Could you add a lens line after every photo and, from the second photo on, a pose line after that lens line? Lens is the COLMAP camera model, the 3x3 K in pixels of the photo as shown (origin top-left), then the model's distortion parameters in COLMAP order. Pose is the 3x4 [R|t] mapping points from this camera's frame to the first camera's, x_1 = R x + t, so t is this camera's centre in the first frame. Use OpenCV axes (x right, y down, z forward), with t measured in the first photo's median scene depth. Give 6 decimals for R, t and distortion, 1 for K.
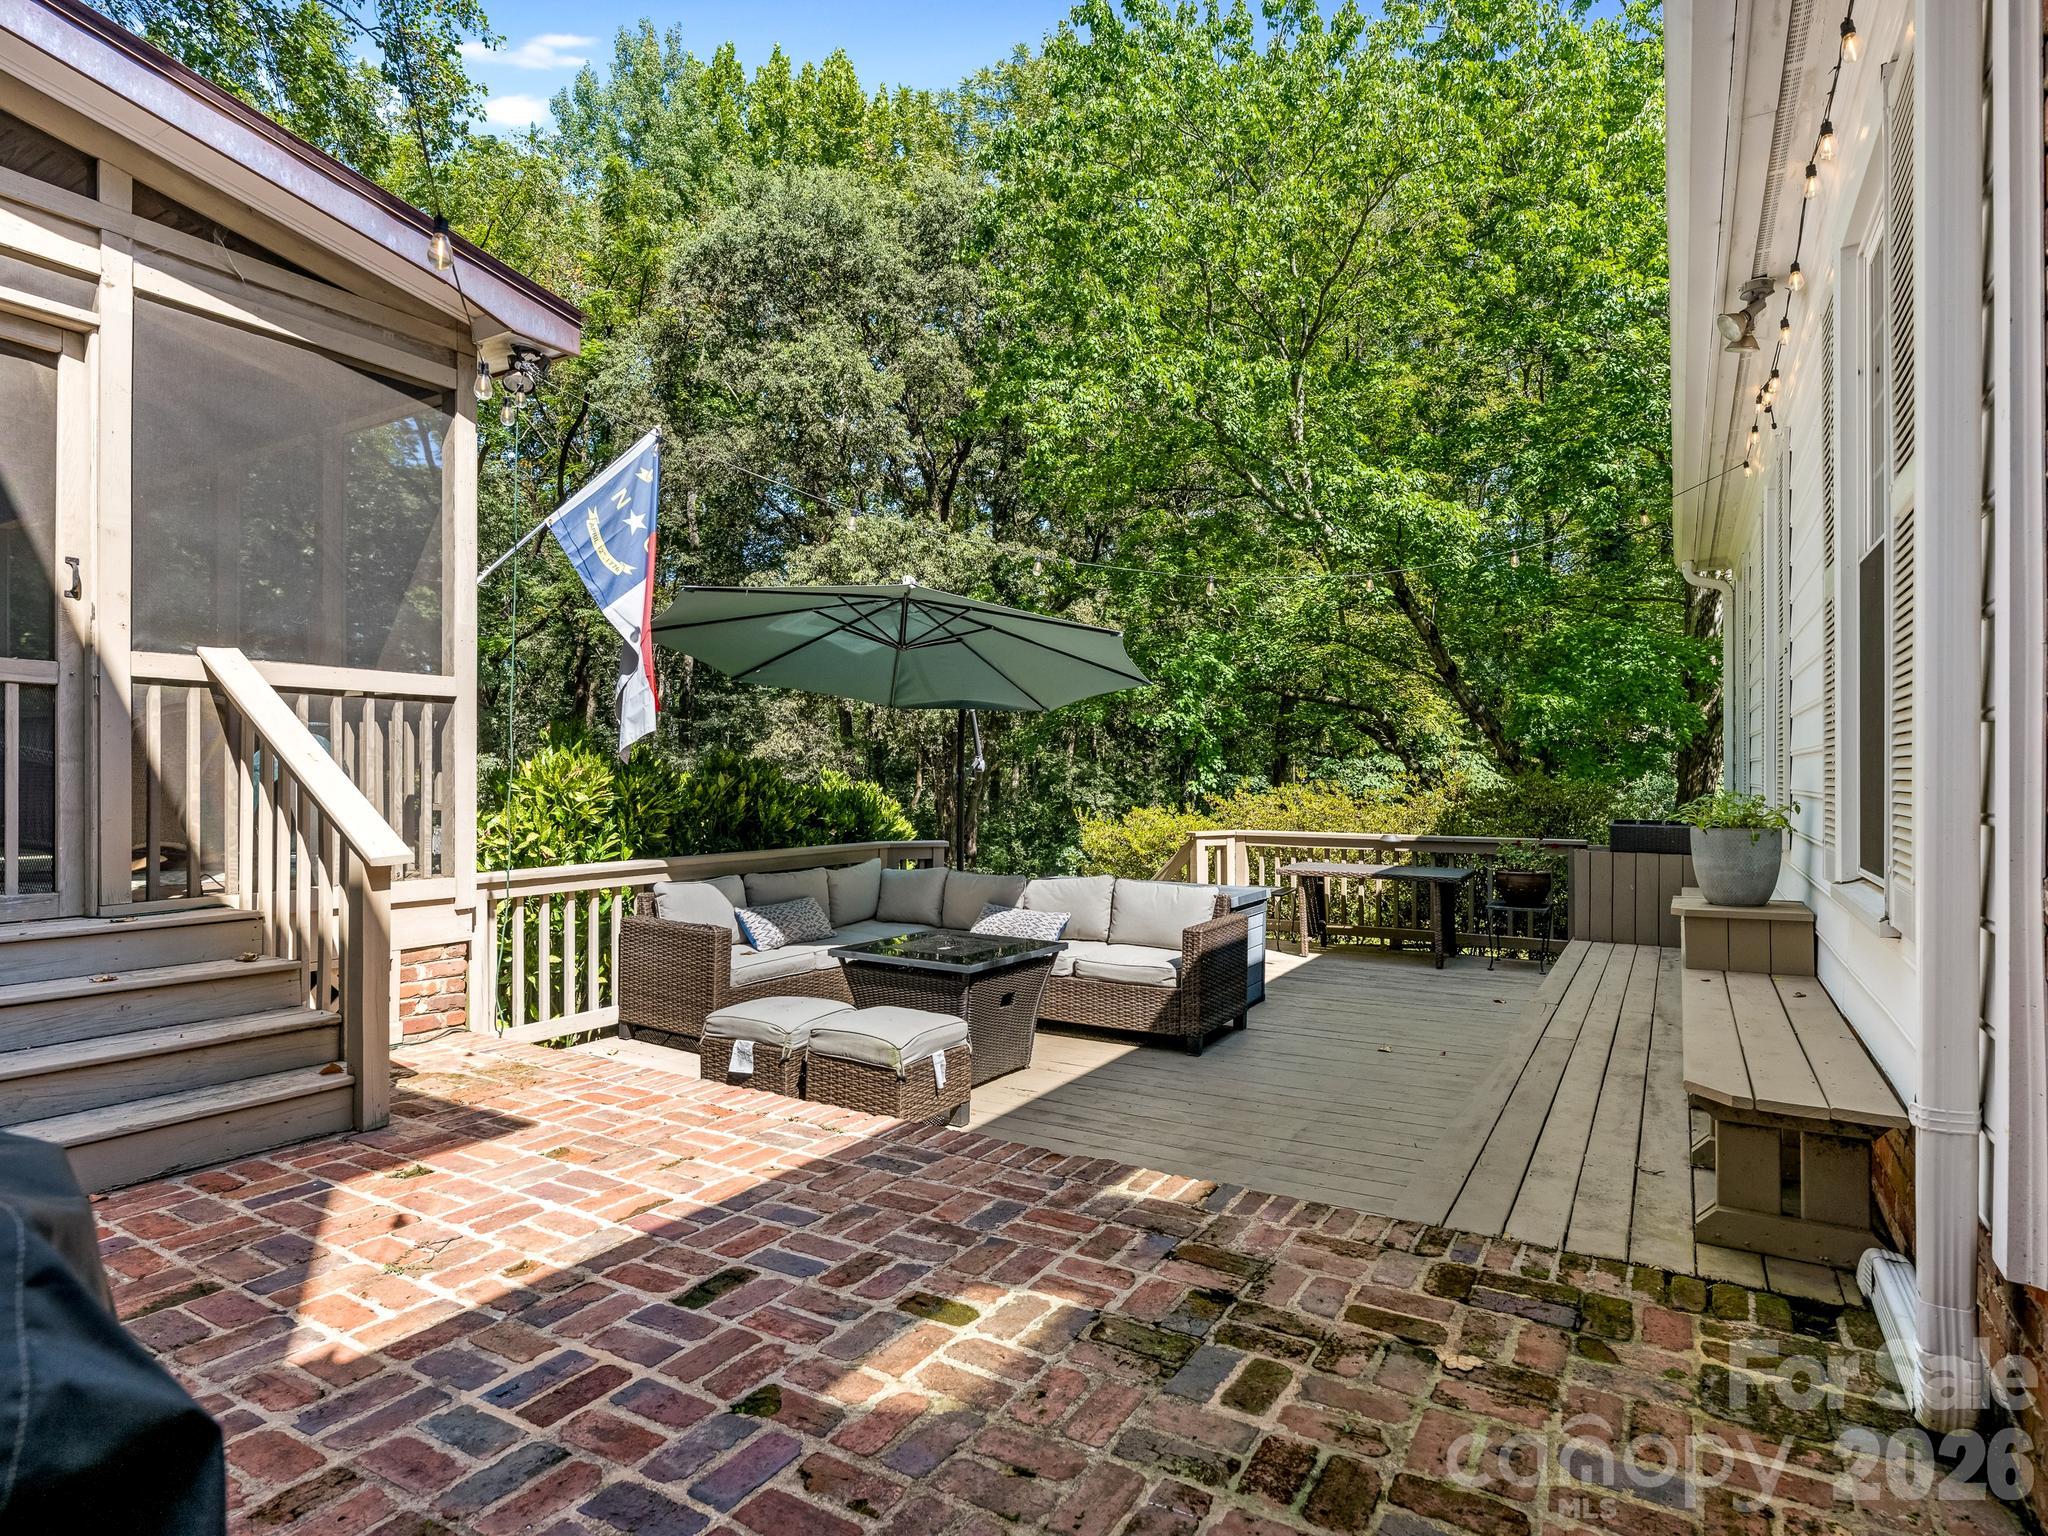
lens RADIAL K [[1112.3, 0, 1023.4], [0, 1112.3, 776.0], [0, 0, 1]] dist [-0.003321, -0.000680]
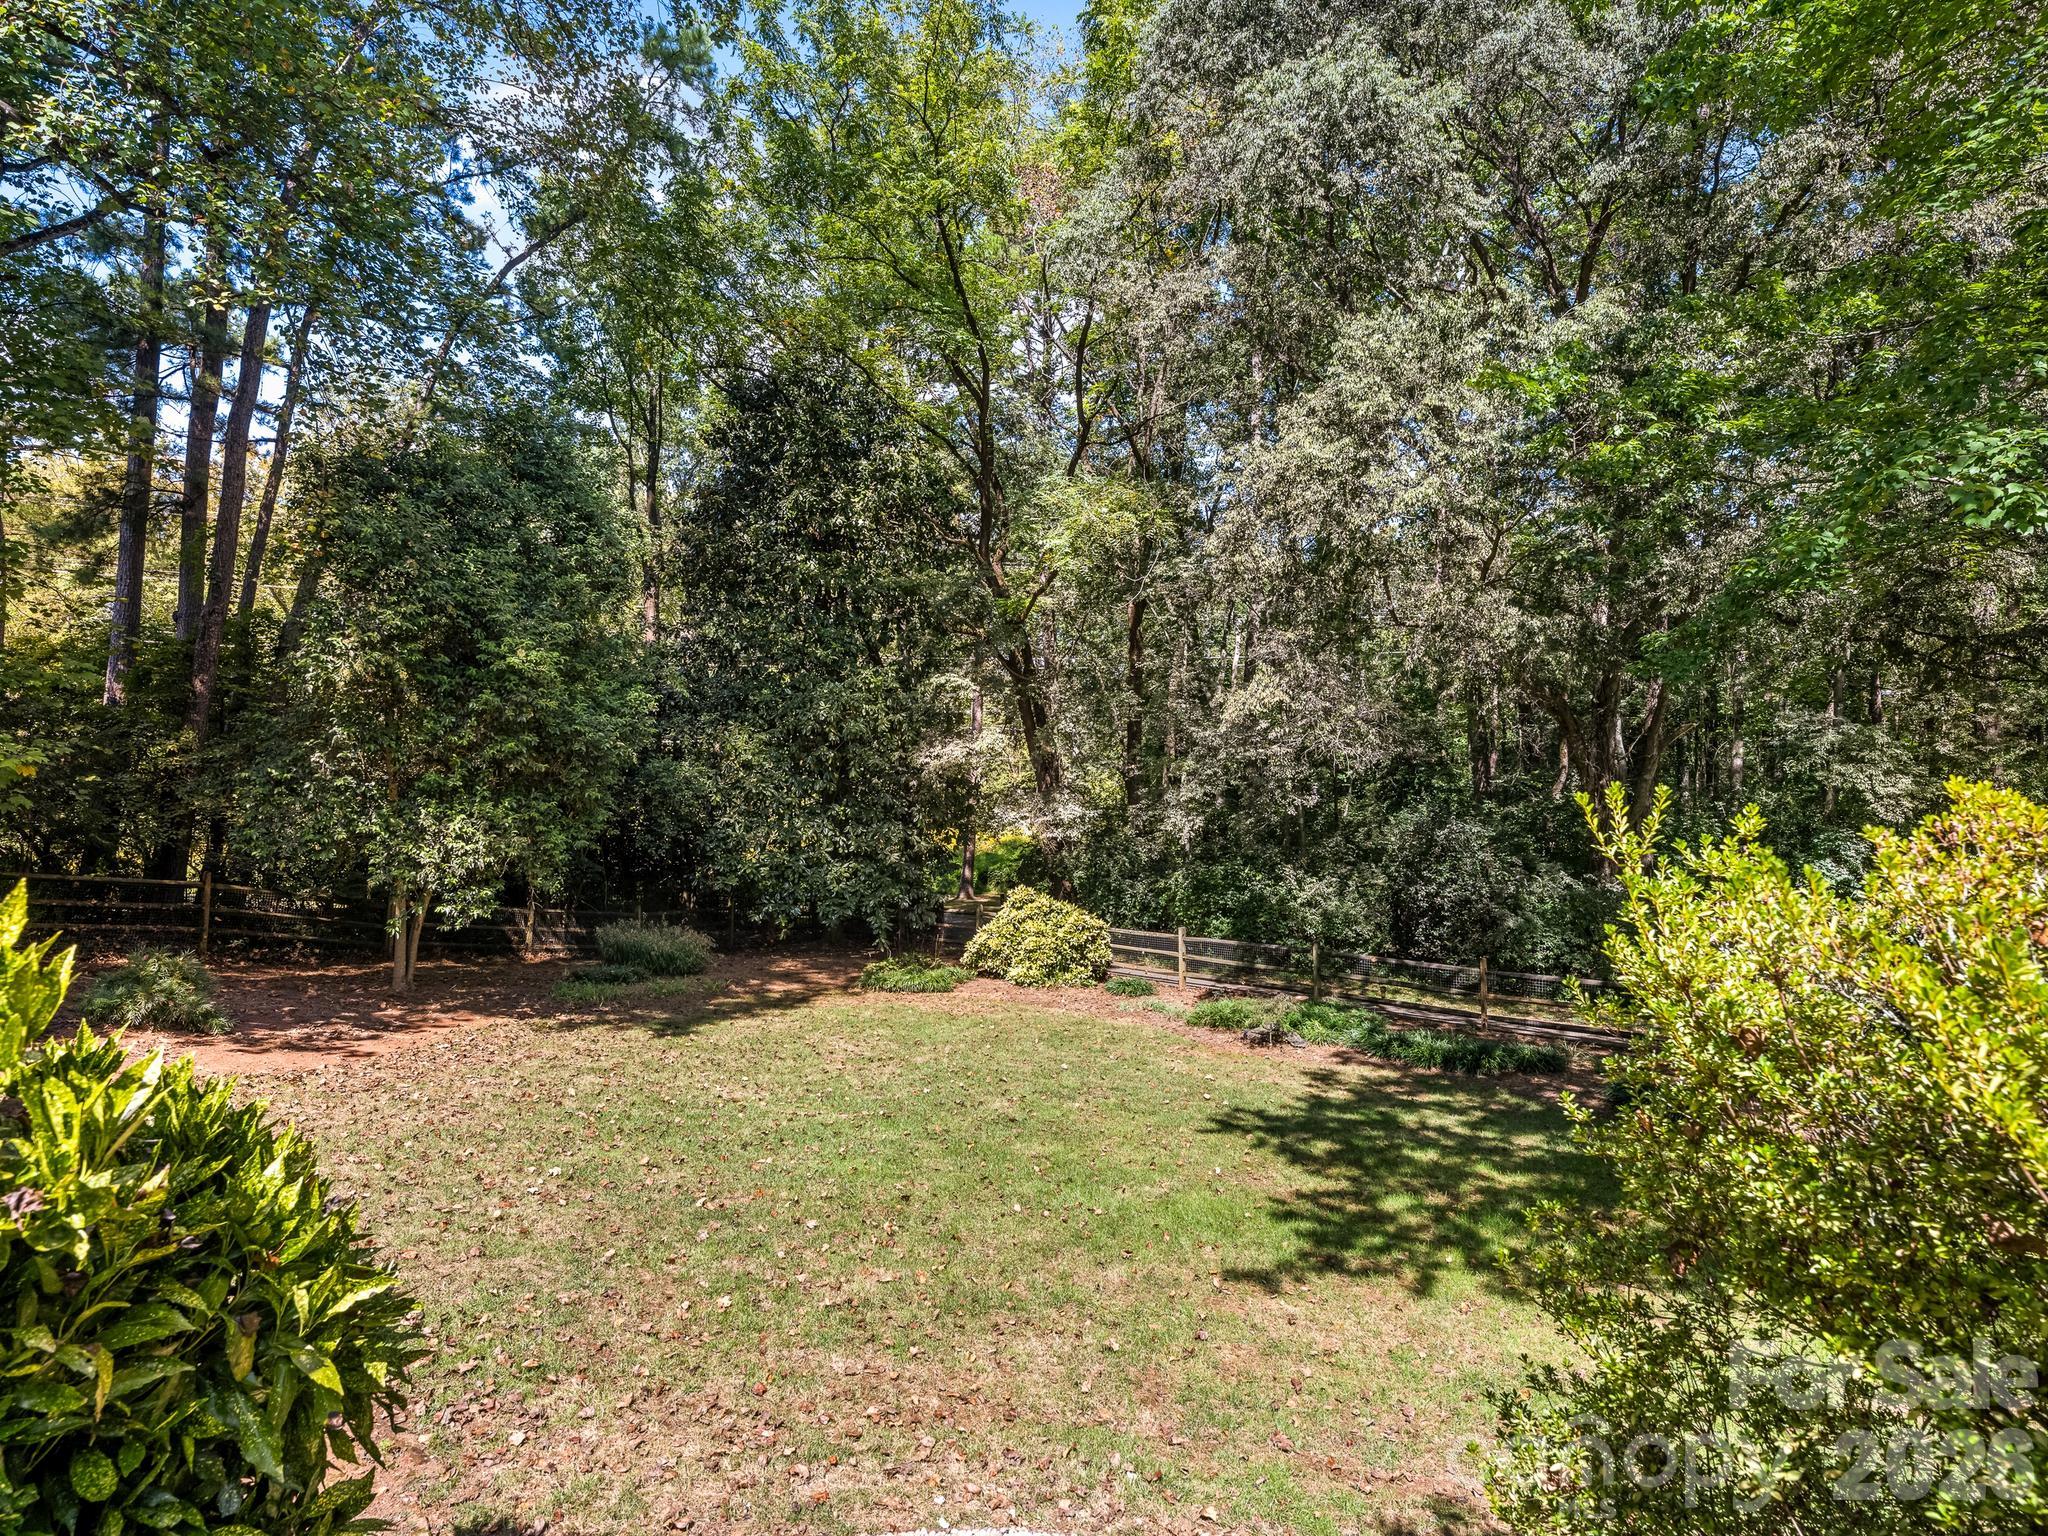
lens RADIAL K [[1112.3, 0, 1028.3], [0, 1112.3, 768.1], [0, 0, 1]] dist [-0.003321, -0.000680]
pose [[0.827010, -0.000136, -0.562187, 0.024019], [0.004583, 0.999968, 0.006499, 0.006161], [0.562168, -0.007951, 0.826985, 0.241924]]
